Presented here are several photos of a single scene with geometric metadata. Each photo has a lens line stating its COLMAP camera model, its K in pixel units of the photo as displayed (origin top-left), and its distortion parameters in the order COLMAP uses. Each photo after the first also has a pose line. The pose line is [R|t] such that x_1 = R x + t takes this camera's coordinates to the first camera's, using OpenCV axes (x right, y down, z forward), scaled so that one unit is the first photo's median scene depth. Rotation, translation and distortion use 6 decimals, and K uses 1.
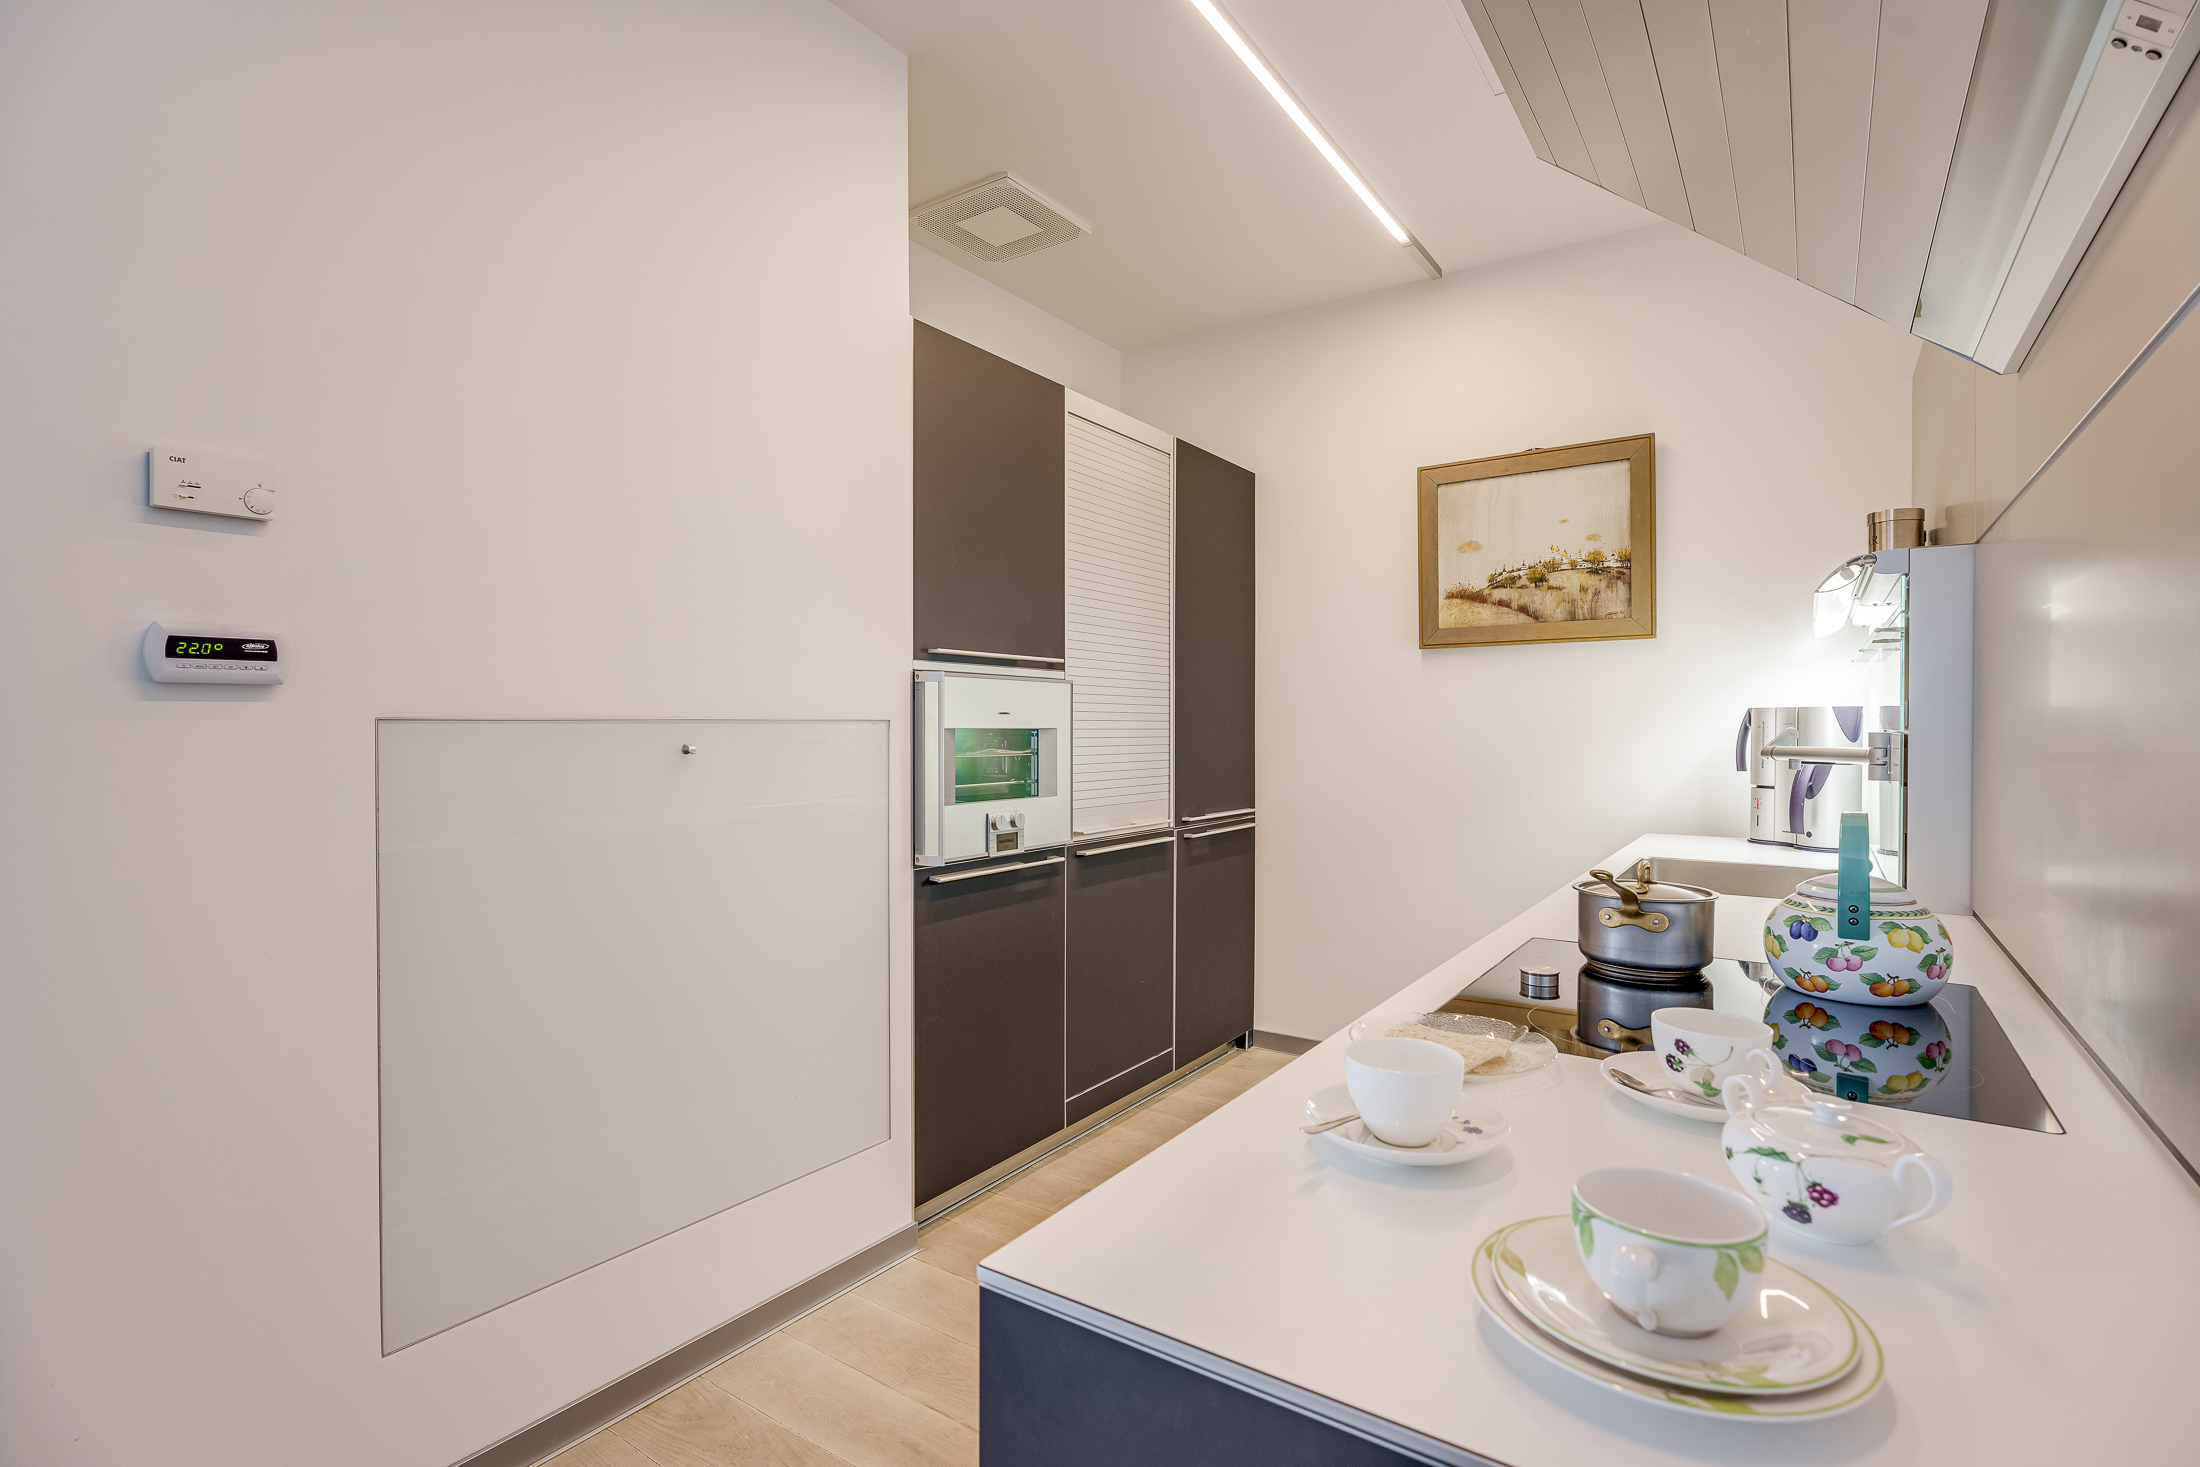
lens RADIAL K [[1042.6, 0, 1077.9], [0, 1042.6, 728.0], [0, 0, 1]] dist [-0.012579, 0.000915]
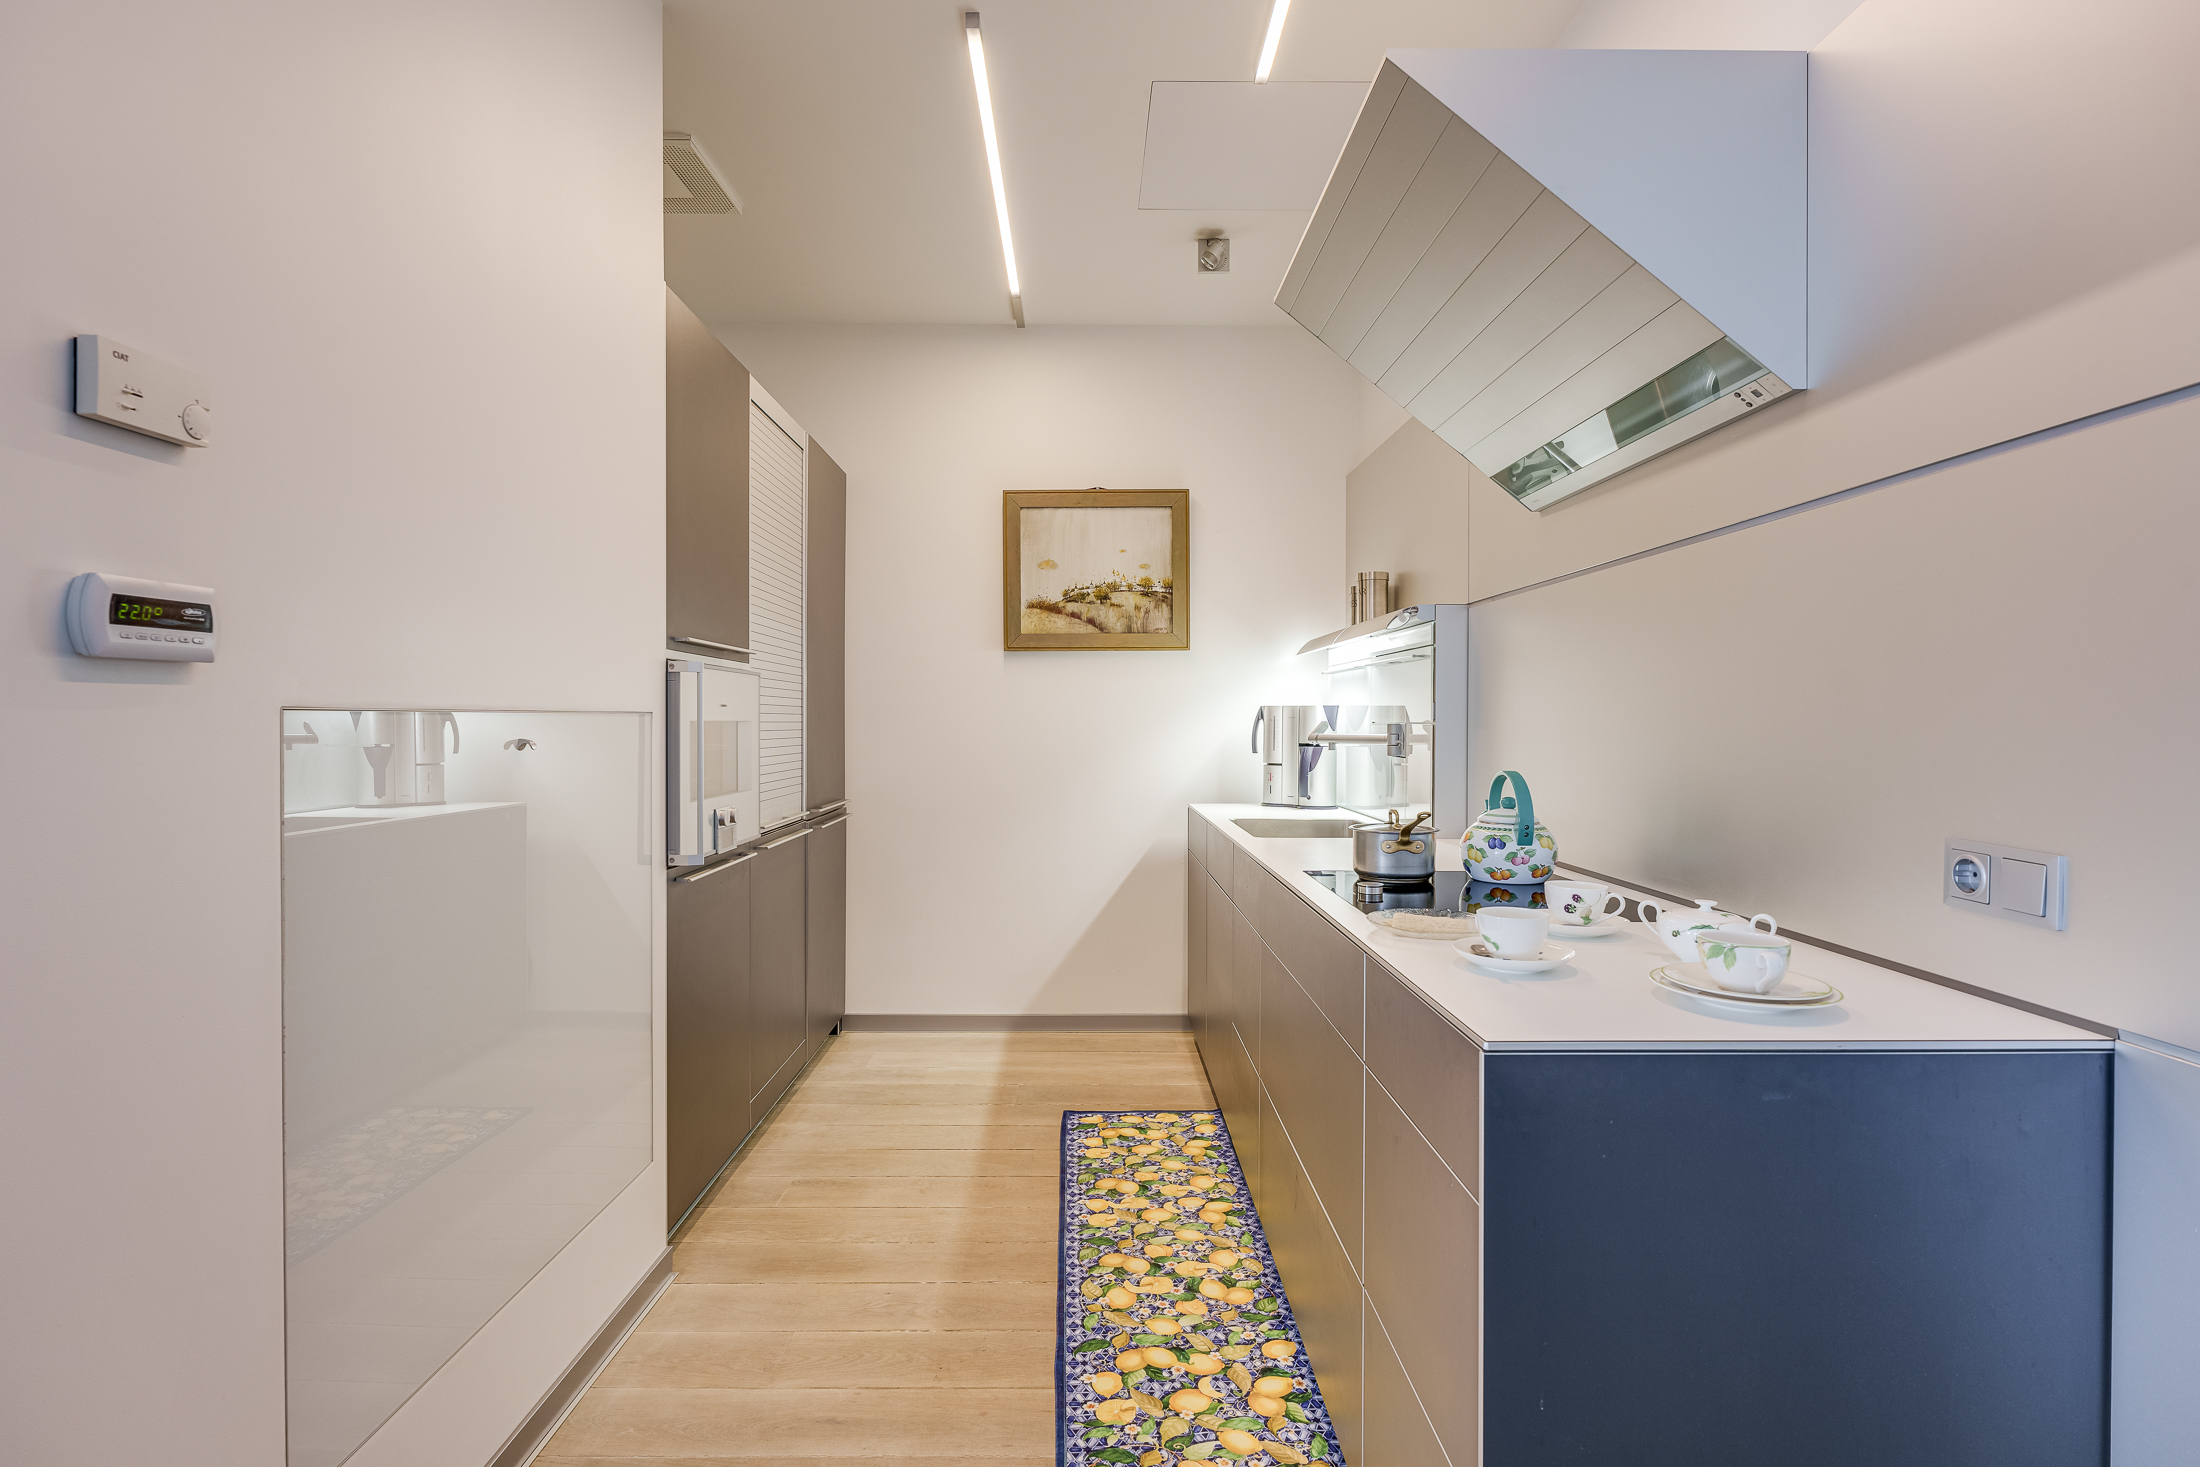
lens RADIAL K [[1082.5, 0, 1077.9], [0, 1082.5, 719.2], [0, 0, 1]] dist [-0.004174, 0.000181]
pose [[0.821641, 0.000847, 0.570005, -0.311694], [0.000678, 0.999997, -0.002463, 0.001093], [-0.570005, 0.002410, 0.821637, -0.010534]]
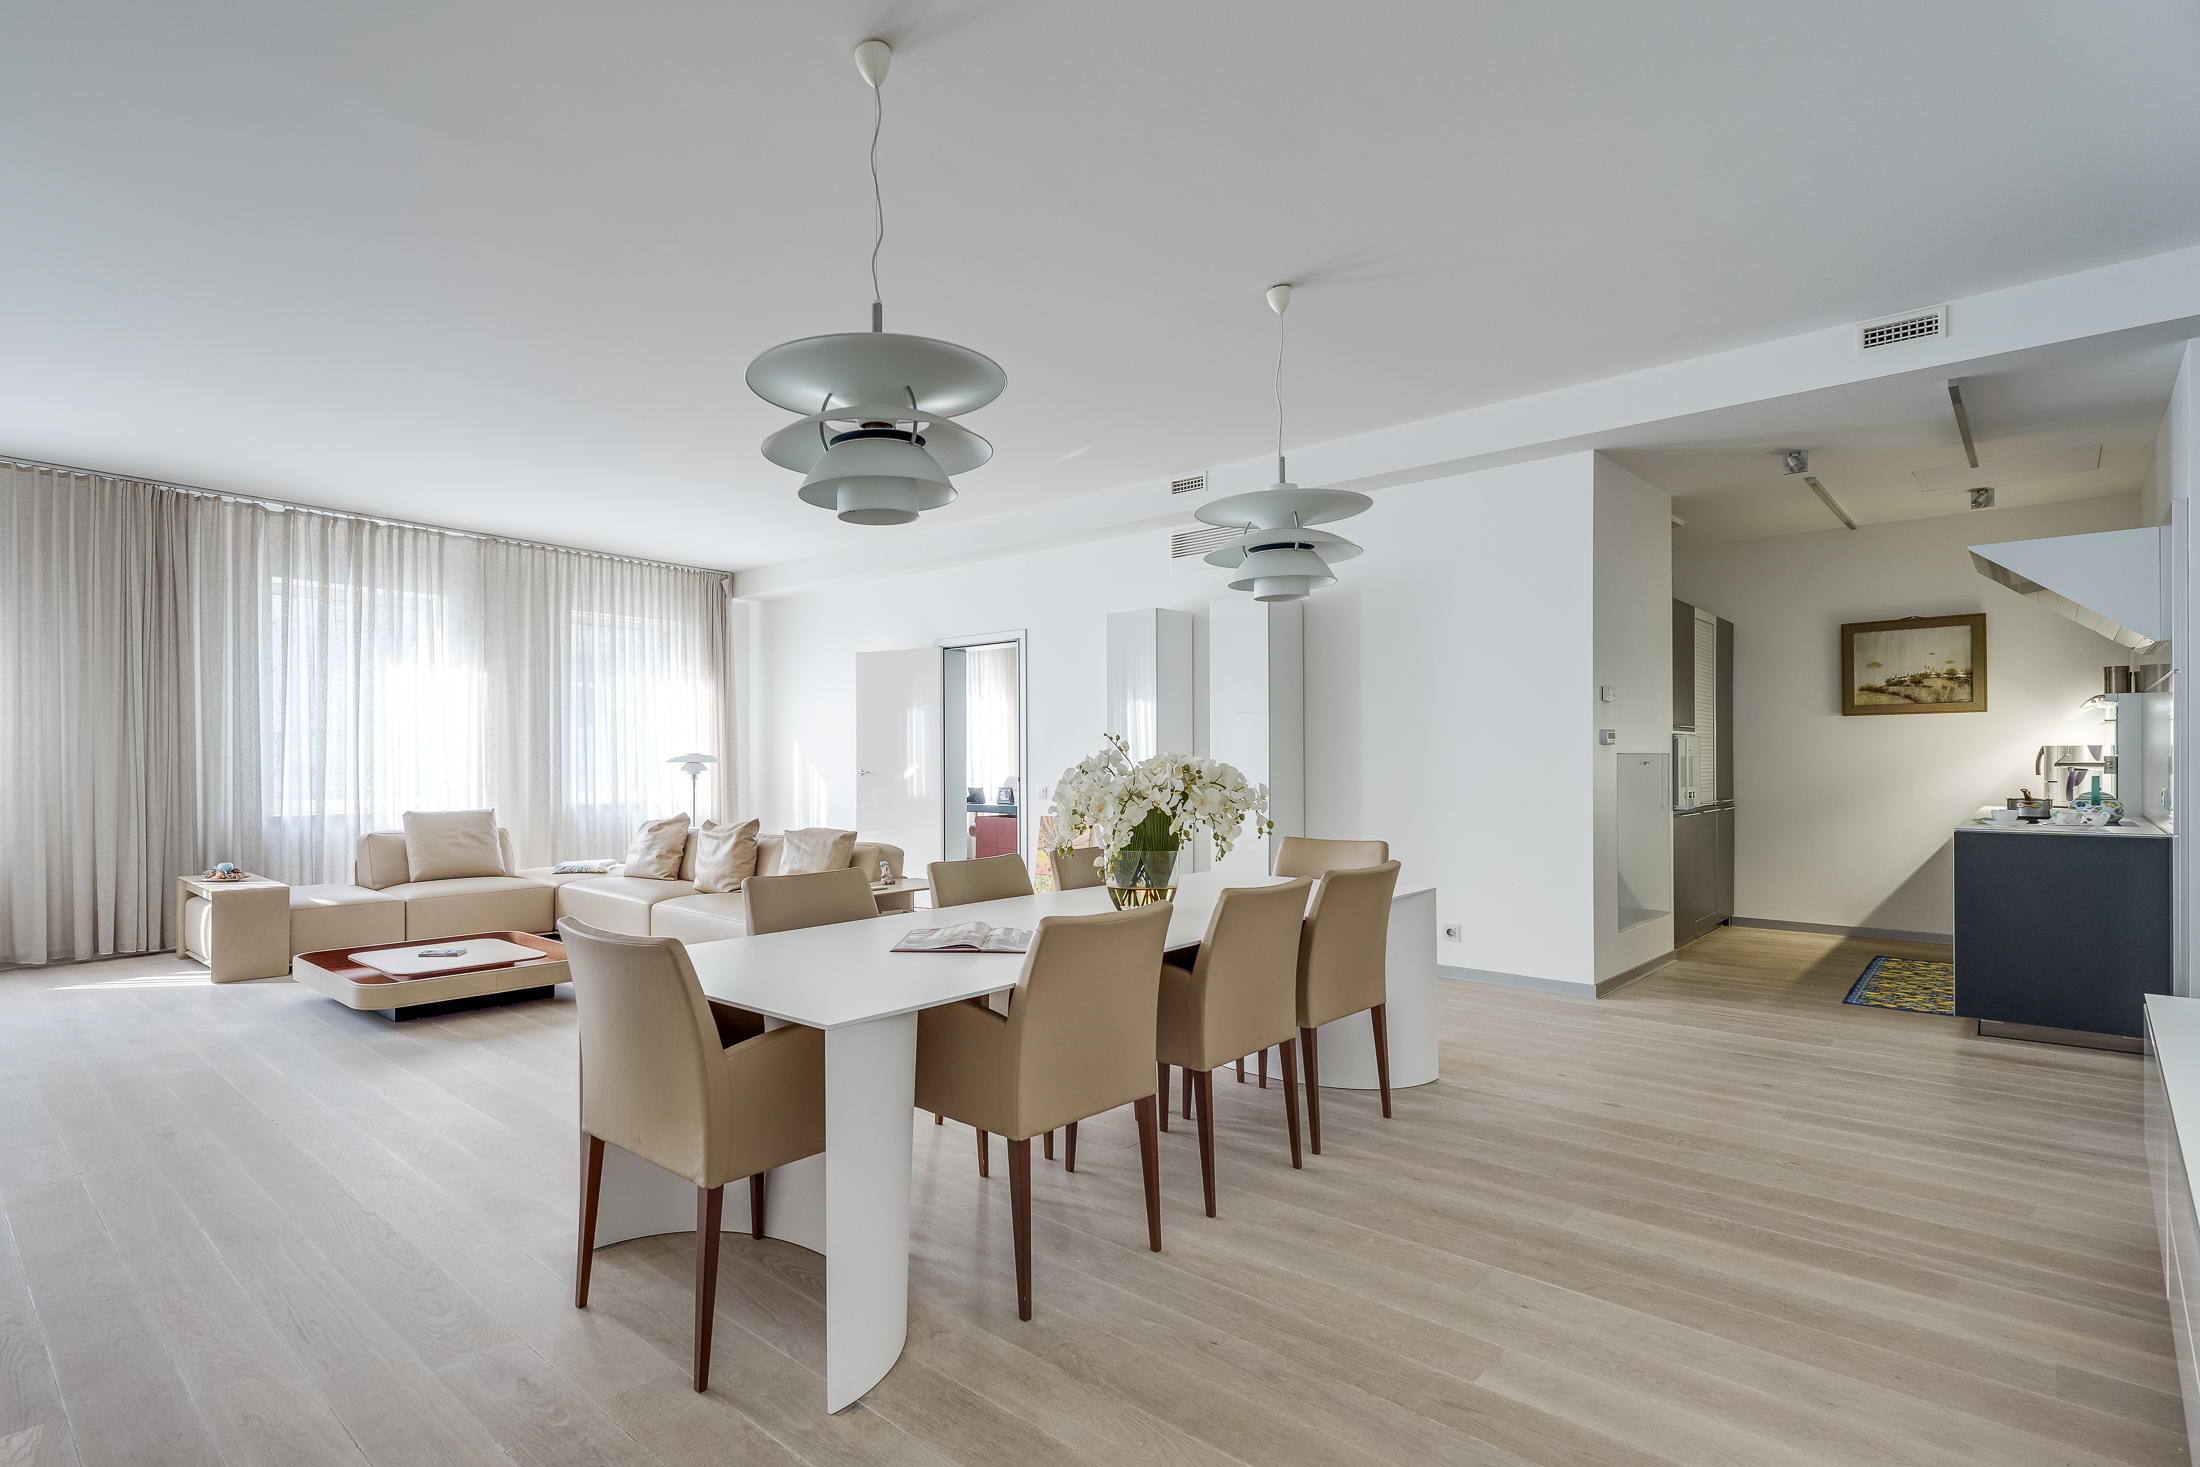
lens RADIAL K [[1082.5, 0, 969.2], [0, 1082.5, 760.2], [0, 0, 1]] dist [-0.004174, 0.000181]
pose [[0.985309, -0.005335, -0.170699, -1.079240], [0.004633, 0.999979, -0.004514, 0.010562], [0.170719, 0.003657, 0.985313, -1.468617]]
